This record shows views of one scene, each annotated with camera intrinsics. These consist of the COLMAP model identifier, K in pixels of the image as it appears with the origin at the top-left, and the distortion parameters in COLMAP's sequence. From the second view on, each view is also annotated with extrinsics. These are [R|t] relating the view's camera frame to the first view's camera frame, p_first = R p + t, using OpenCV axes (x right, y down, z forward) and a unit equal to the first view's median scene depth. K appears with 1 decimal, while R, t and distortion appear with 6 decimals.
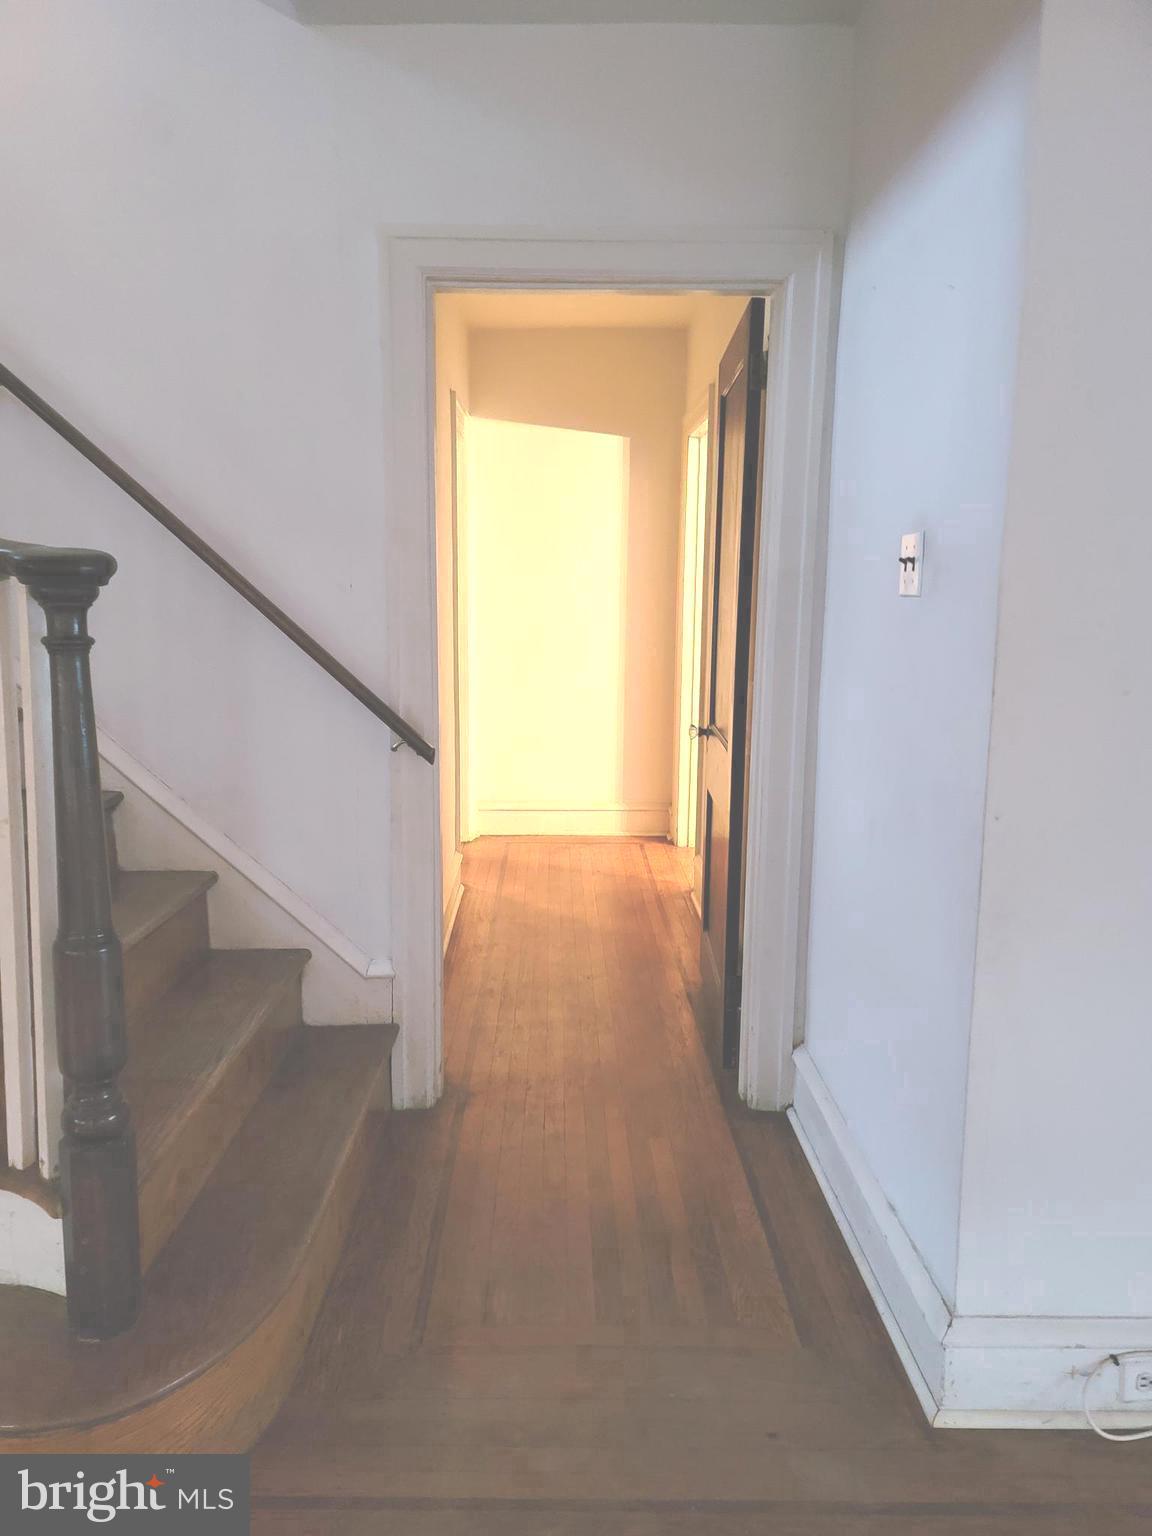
lens RADIAL K [[1119.4, 0, 575.2], [0, 1119.4, 768.9], [0, 0, 1]] dist [0.046037, -0.006582]
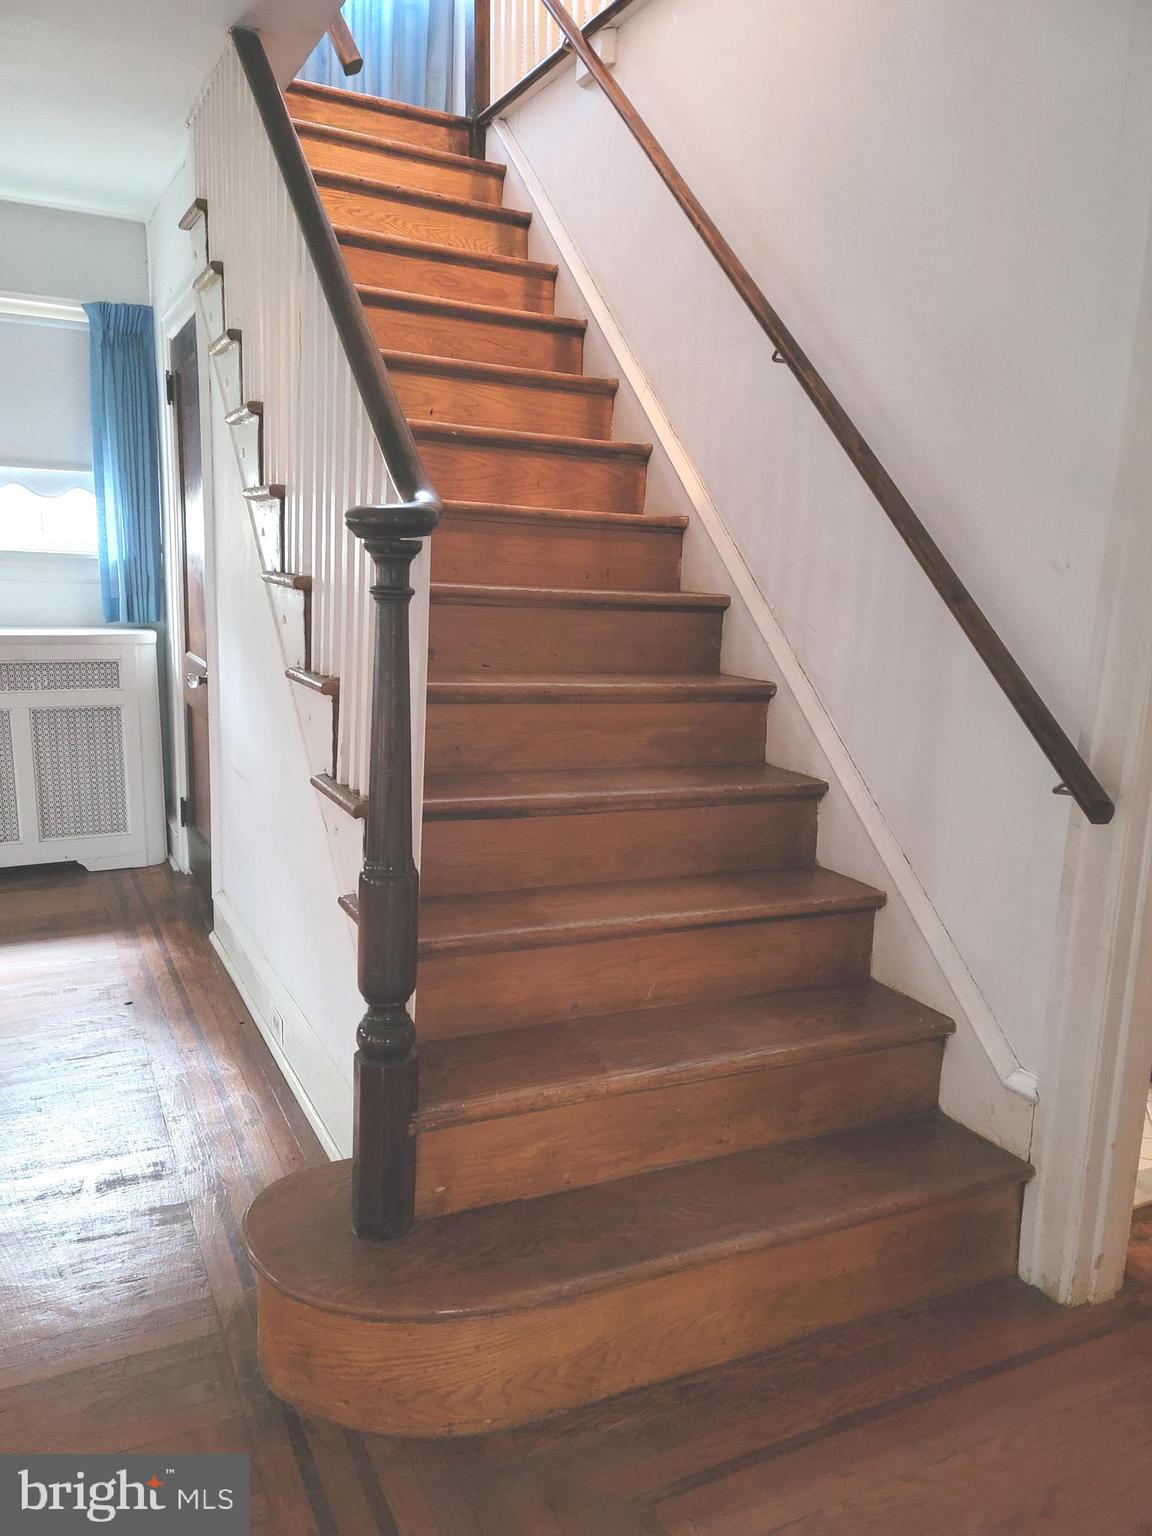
lens RADIAL K [[1119.4, 0, 567.9], [0, 1119.4, 771.5], [0, 0, 1]] dist [0.046037, -0.006582]
pose [[0.426316, 0.173448, -0.887790, 0.324939], [-0.178137, 0.978324, 0.105594, -0.047905], [0.886861, 0.113132, 0.447972, 0.378799]]
